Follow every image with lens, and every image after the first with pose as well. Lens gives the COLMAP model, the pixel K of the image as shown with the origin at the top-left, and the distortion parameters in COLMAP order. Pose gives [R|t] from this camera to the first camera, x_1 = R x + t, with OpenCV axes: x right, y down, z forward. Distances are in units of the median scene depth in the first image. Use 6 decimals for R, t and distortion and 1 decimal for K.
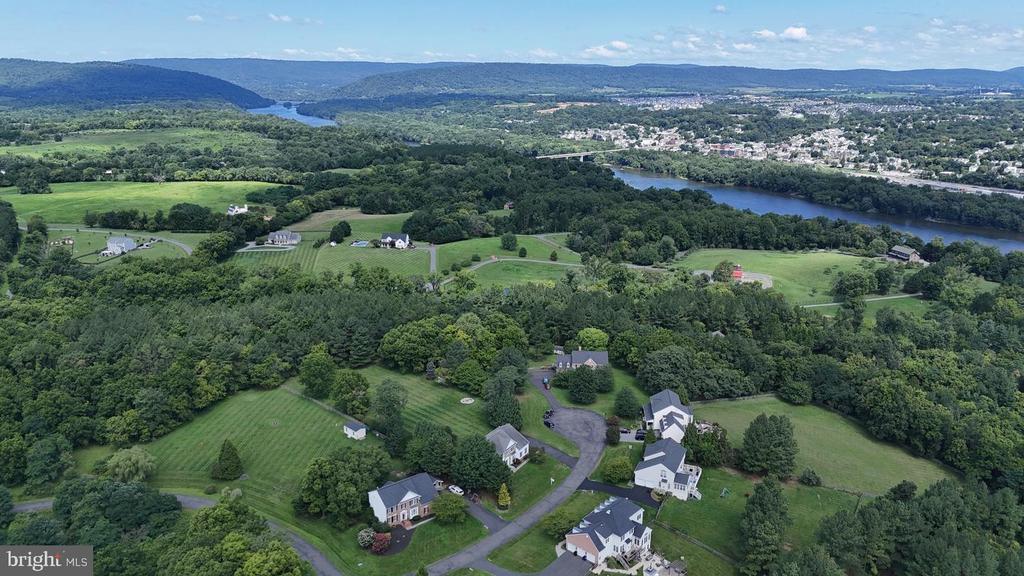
lens RADIAL K [[749.8, 0, 512.0], [0, 749.8, 288.0], [0, 0, 1]] dist [0.066041, -0.057895]
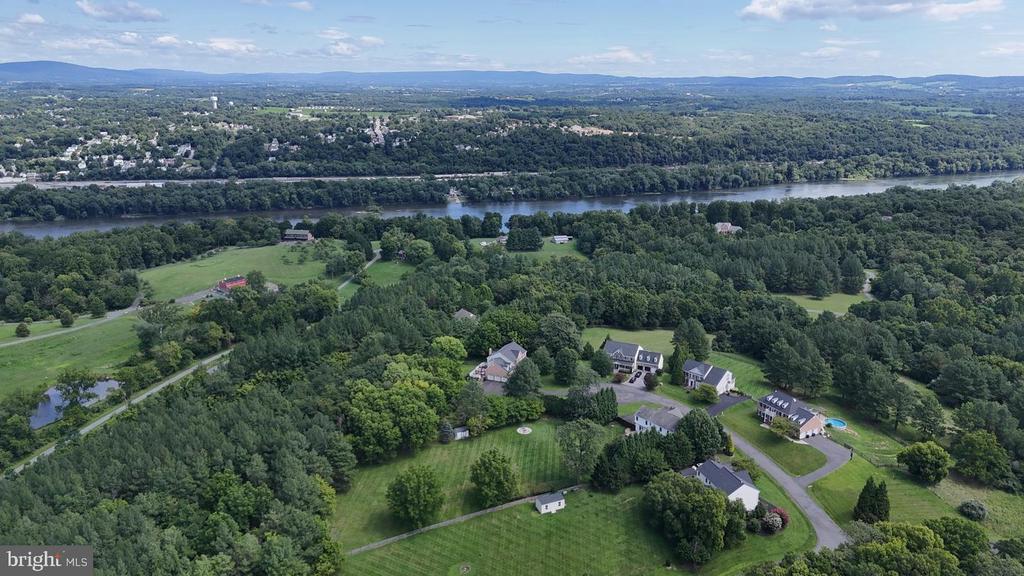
lens RADIAL K [[746.8, 0, 512.0], [0, 746.8, 288.0], [0, 0, 1]] dist [0.075993, -0.076460]
pose [[0.345401, -0.256247, 0.902793, -0.239244], [0.252634, 0.951875, 0.173522, -0.050518], [-0.903811, 0.168141, 0.393515, 0.175439]]
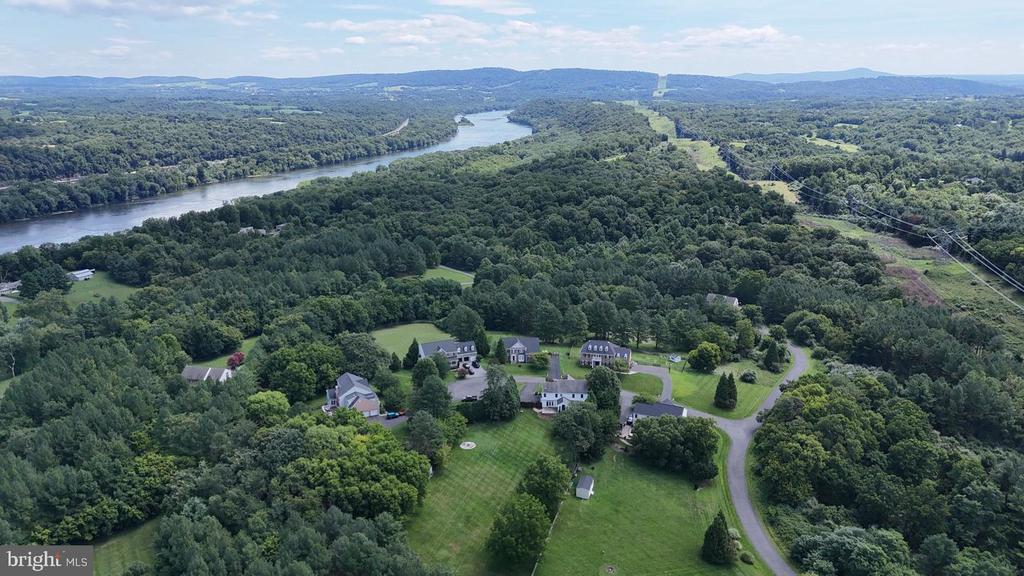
lens RADIAL K [[746.8, 0, 512.0], [0, 746.8, 288.0], [0, 0, 1]] dist [0.075993, -0.076460]
pose [[-0.471715, -0.240146, 0.848419, -0.221025], [0.238755, 0.891466, 0.385076, -0.095671], [-0.848812, 0.384210, -0.363182, 0.339166]]
